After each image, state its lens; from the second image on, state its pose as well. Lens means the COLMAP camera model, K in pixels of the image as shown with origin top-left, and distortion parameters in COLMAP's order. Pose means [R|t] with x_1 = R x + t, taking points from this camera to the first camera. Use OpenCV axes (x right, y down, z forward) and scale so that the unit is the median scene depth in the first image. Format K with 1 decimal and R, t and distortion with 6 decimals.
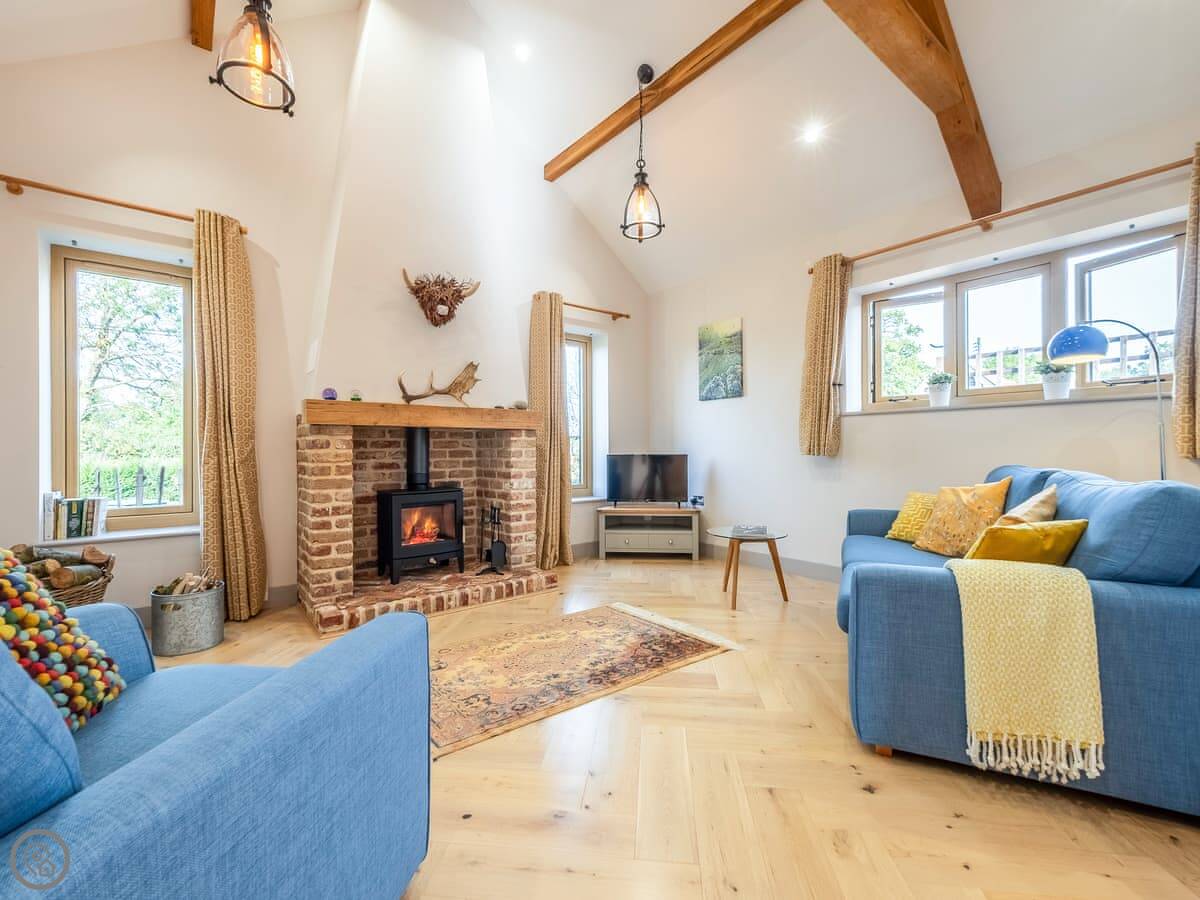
lens RADIAL K [[496.9, 0, 590.6], [0, 496.9, 453.8], [0, 0, 1]] dist [-0.006715, 0.000095]
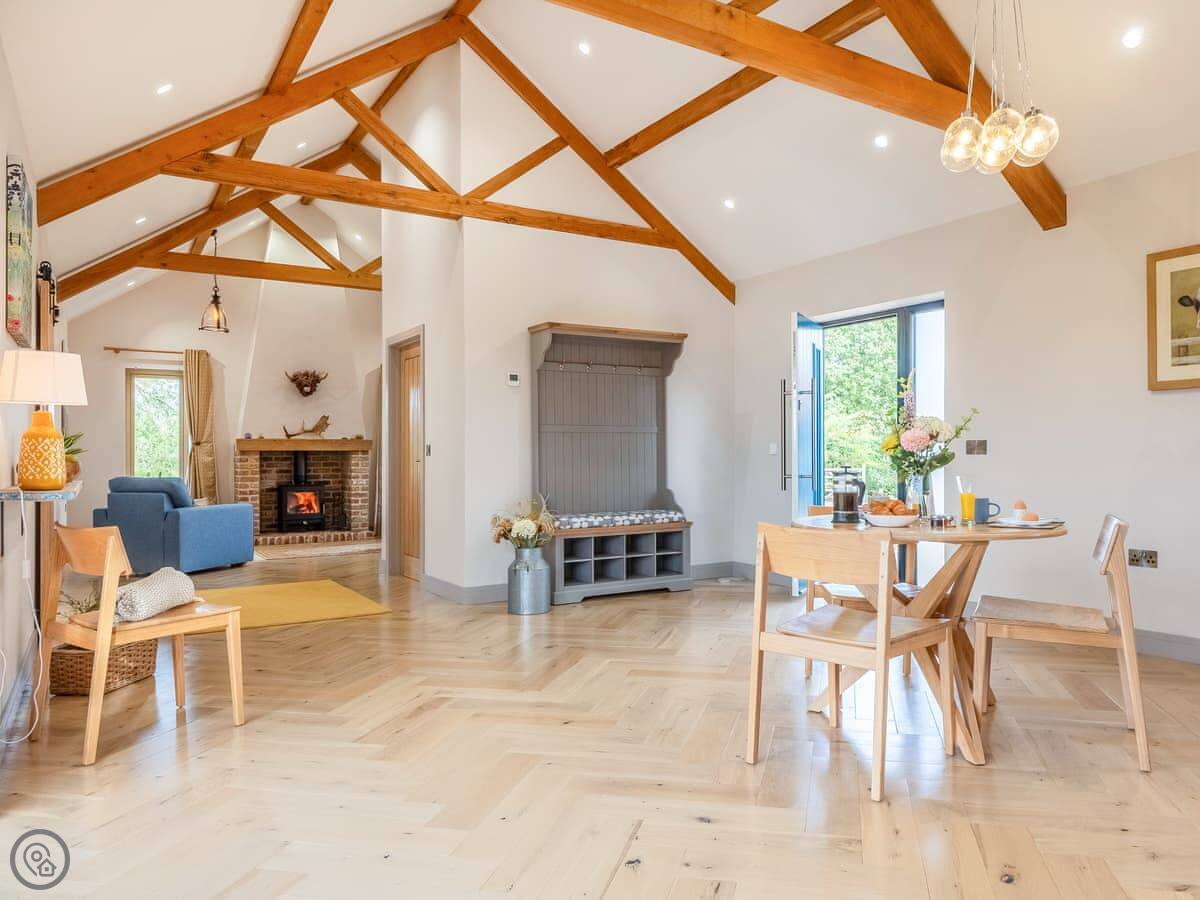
lens RADIAL K [[846.5, 0, 671.8], [0, 846.5, 450.3], [0, 0, 1]] dist [0.021394, -0.026094]
pose [[0.994476, 0.000337, -0.104959, 1.360011], [-0.001371, 0.999951, -0.009782, -0.024063], [0.104951, 0.009872, 0.994428, -1.982715]]
